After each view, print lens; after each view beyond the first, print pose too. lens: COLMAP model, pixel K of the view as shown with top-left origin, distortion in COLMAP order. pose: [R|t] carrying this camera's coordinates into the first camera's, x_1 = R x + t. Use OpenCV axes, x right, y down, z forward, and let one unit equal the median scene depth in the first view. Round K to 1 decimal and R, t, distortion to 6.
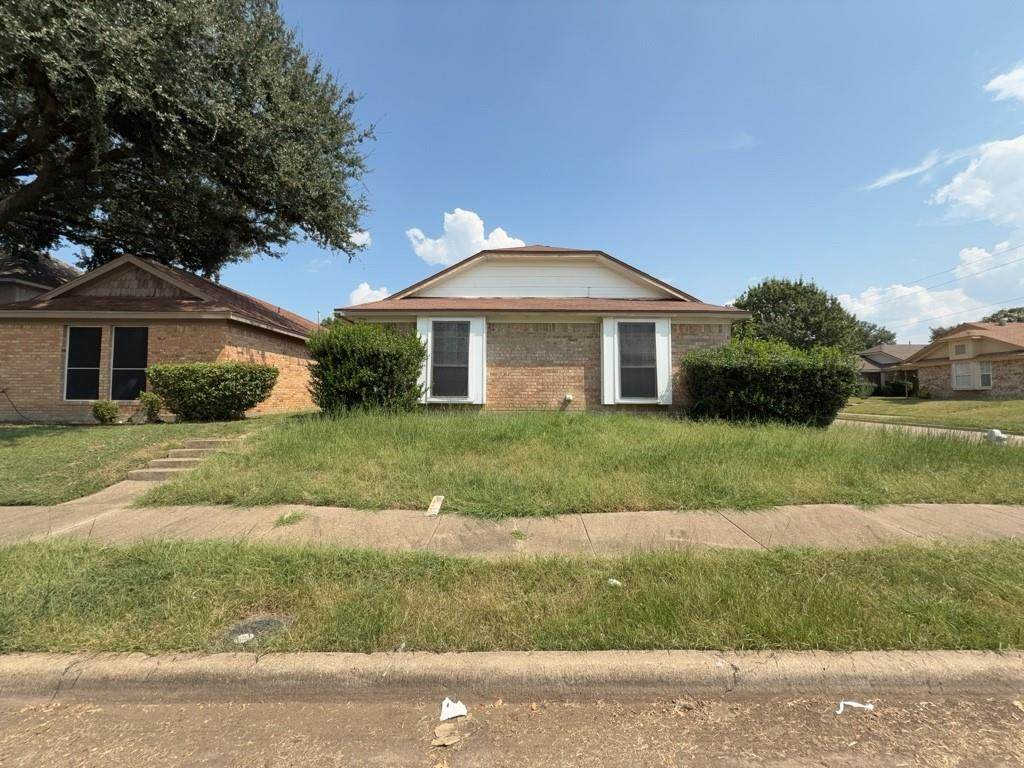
lens RADIAL K [[407.9, 0, 513.6], [0, 407.9, 382.2], [0, 0, 1]] dist [-0.002549, -0.000011]
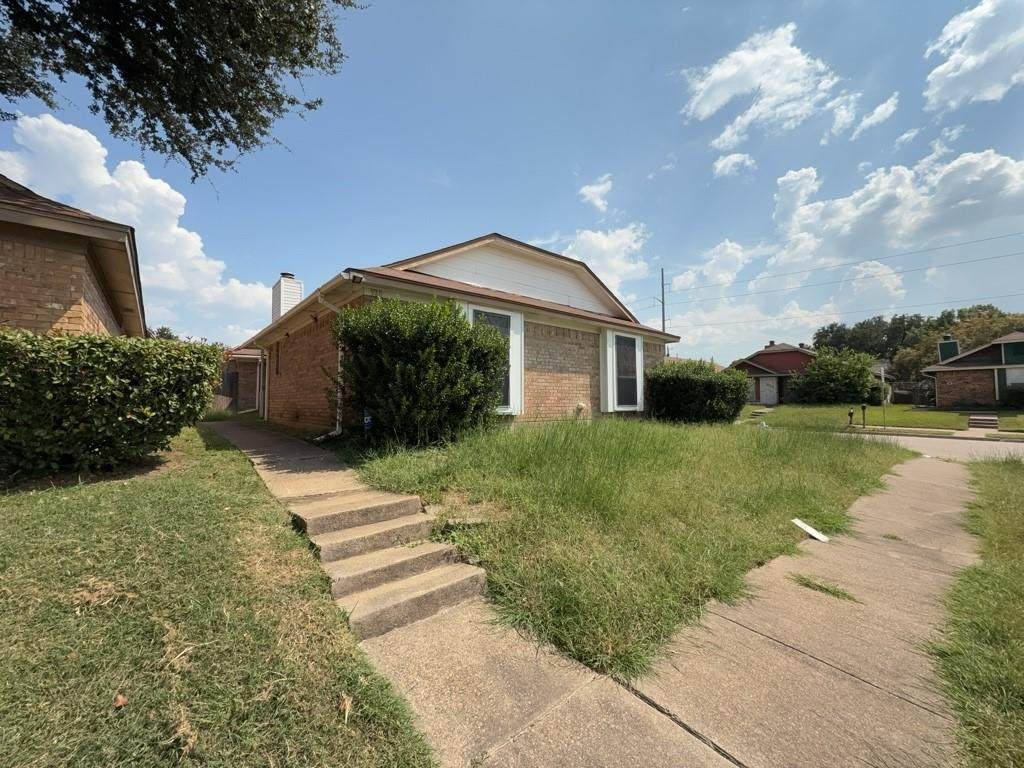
lens RADIAL K [[407.9, 0, 514.7], [0, 407.9, 380.8], [0, 0, 1]] dist [-0.002549, -0.000011]
pose [[0.756929, 0.025117, 0.653014, -0.640272], [-0.021096, 0.999679, -0.013998, -0.005612], [-0.653156, -0.003180, 0.757216, 0.362190]]
